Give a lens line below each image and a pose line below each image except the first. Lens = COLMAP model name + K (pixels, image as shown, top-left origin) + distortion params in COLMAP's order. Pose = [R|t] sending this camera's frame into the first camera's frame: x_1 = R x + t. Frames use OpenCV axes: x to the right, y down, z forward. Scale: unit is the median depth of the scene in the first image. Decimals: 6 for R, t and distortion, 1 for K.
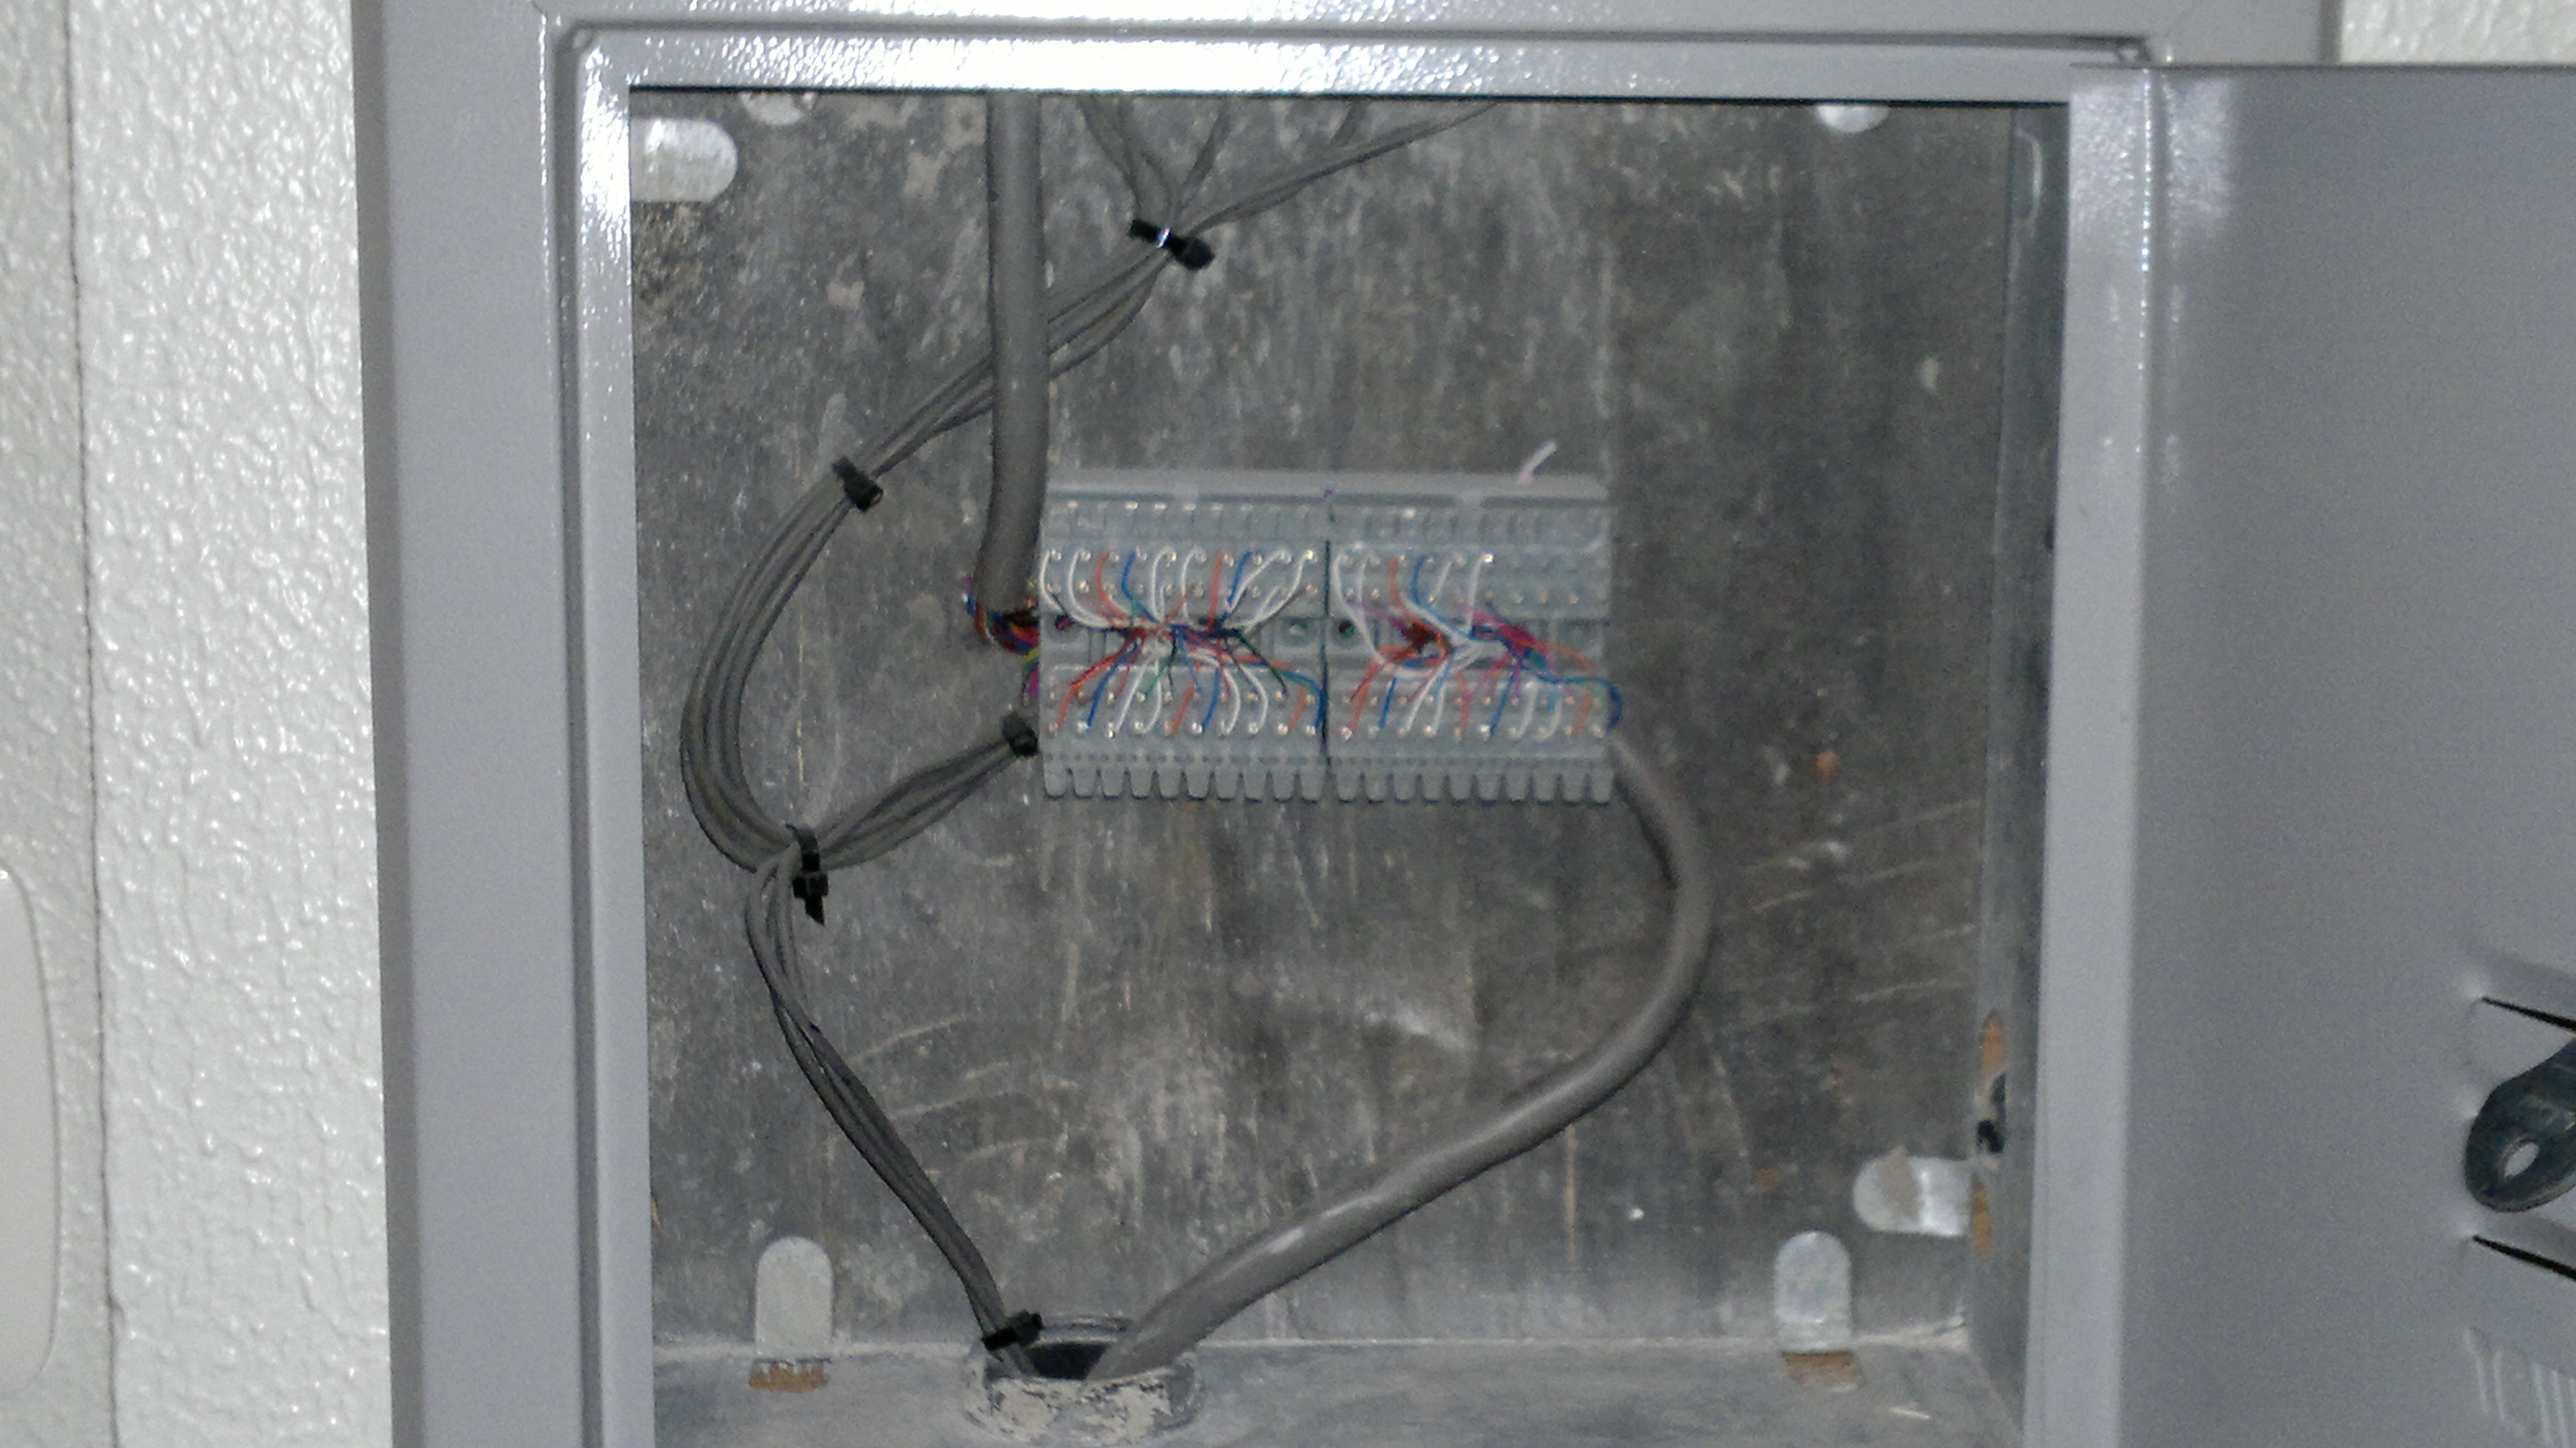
lens RADIAL K [[3140.4, 0, 1245.9], [0, 3140.4, 725.7], [0, 0, 1]] dist [-0.008728, -0.000440]
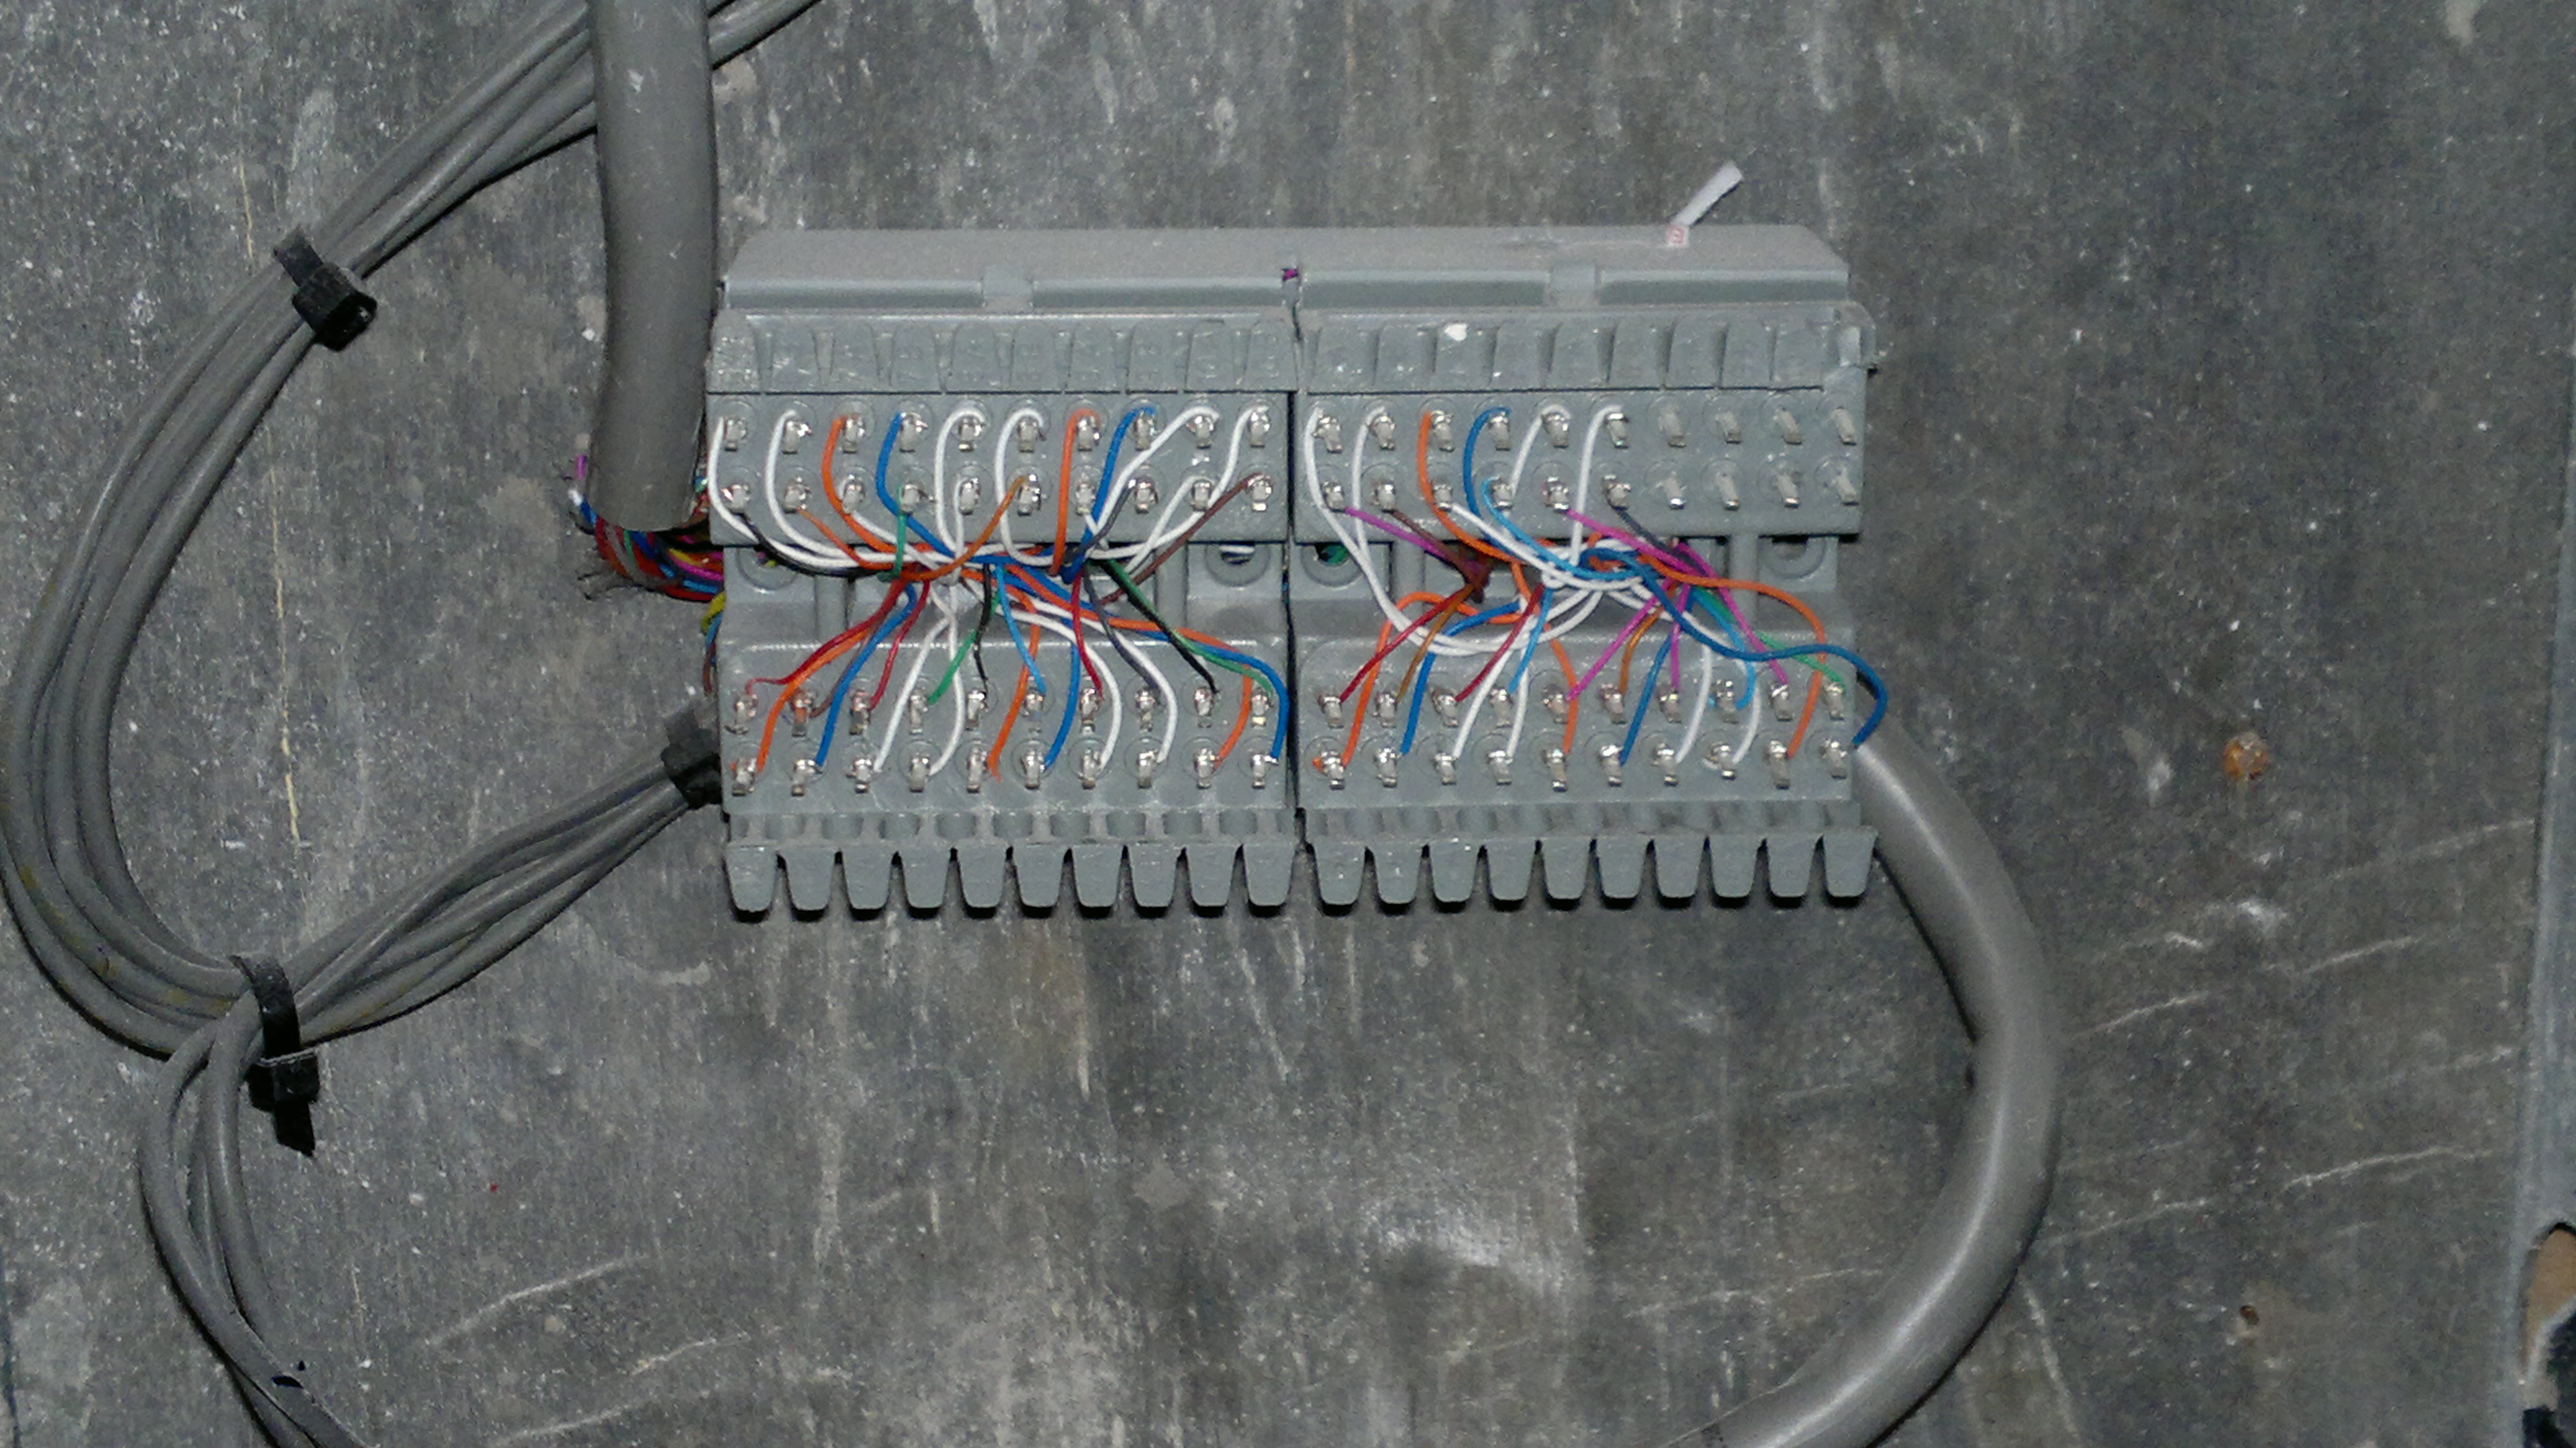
lens RADIAL K [[3758.8, 0, 1266.1], [0, 3758.8, 689.2], [0, 0, 1]] dist [0.065114, -0.116798]
pose [[0.999681, -0.021775, 0.012834, 0.012645], [0.020697, 0.996671, 0.078863, -0.054156], [-0.014508, -0.078573, 0.996803, 0.379067]]
